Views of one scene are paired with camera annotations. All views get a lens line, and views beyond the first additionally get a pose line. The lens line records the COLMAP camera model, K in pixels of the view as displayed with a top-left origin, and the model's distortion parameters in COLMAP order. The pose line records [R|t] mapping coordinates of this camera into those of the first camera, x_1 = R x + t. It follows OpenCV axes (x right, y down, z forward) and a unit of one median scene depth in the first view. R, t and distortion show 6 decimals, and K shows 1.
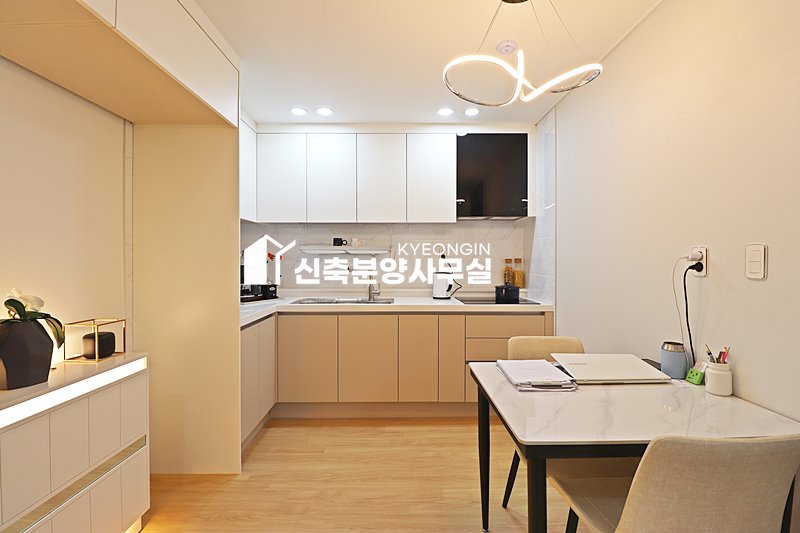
lens RADIAL K [[369.8, 0, 399.7], [0, 369.8, 260.6], [0, 0, 1]] dist [-0.006870, -0.004185]
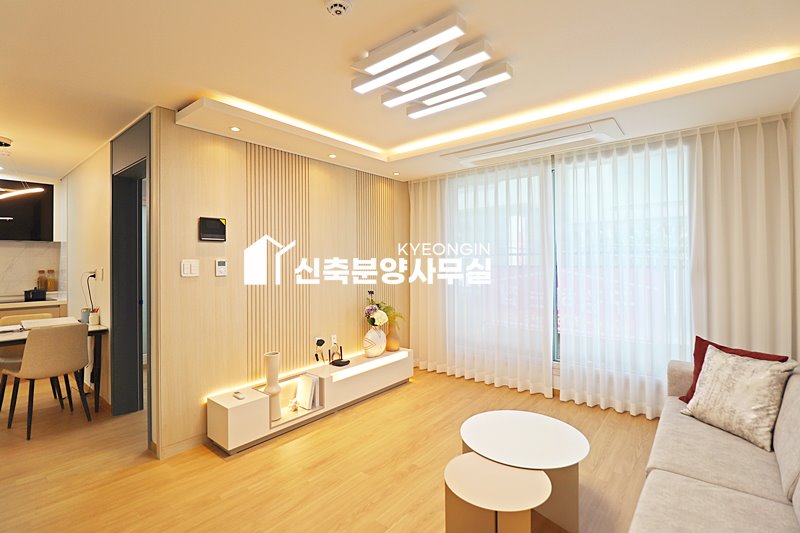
lens RADIAL K [[369.8, 0, 403.3], [0, 369.8, 260.9], [0, 0, 1]] dist [-0.006870, -0.004185]
pose [[0.631570, -0.002625, 0.775314, 0.102601], [0.008368, 0.999959, -0.003431, -0.028786], [-0.775274, 0.008655, 0.631566, -1.073718]]
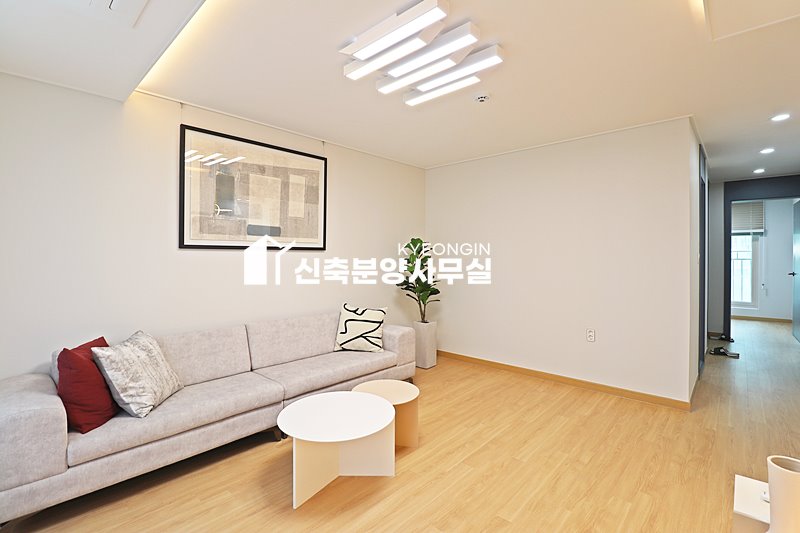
lens RADIAL K [[369.8, 0, 400.0], [0, 369.8, 261.8], [0, 0, 1]] dist [-0.006870, -0.004185]
pose [[-0.684241, 0.012140, -0.729155, 1.249549], [0.000546, 0.999870, 0.016134, -0.013105], [0.729256, 0.010641, -0.684158, -0.199394]]
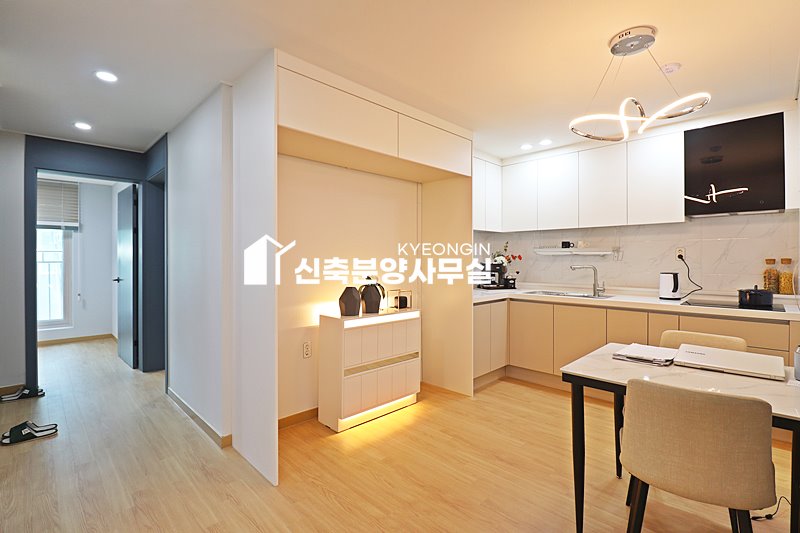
lens RADIAL K [[369.8, 0, 401.0], [0, 369.8, 258.9], [0, 0, 1]] dist [-0.006870, -0.004185]
pose [[0.698706, -0.001192, -0.715408, 0.354000], [-0.001647, 0.999993, -0.003274, -0.001157], [0.715408, 0.003466, 0.698699, -0.232702]]
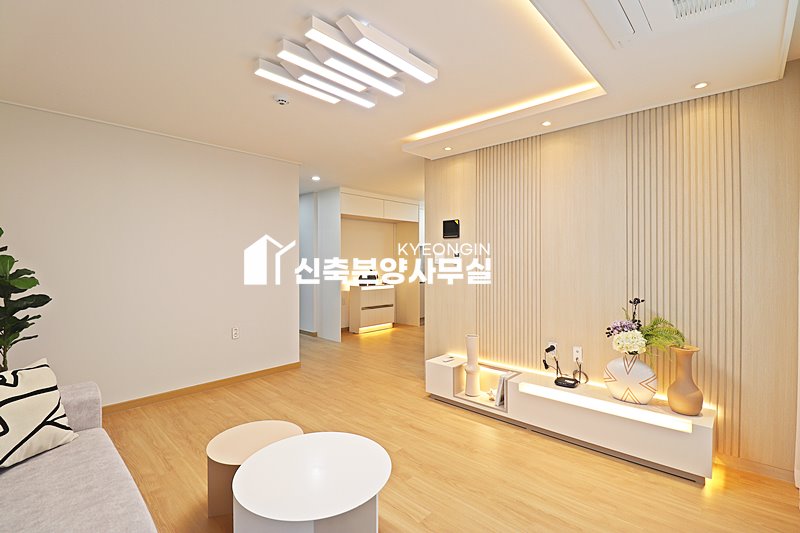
lens RADIAL K [[369.8, 0, 401.4], [0, 369.8, 260.6], [0, 0, 1]] dist [-0.006870, -0.004185]
pose [[0.726199, 0.001236, -0.687484, 1.276302], [0.000622, 0.999997, 0.002456, -0.013406], [0.687485, -0.002212, 0.726195, -1.119238]]
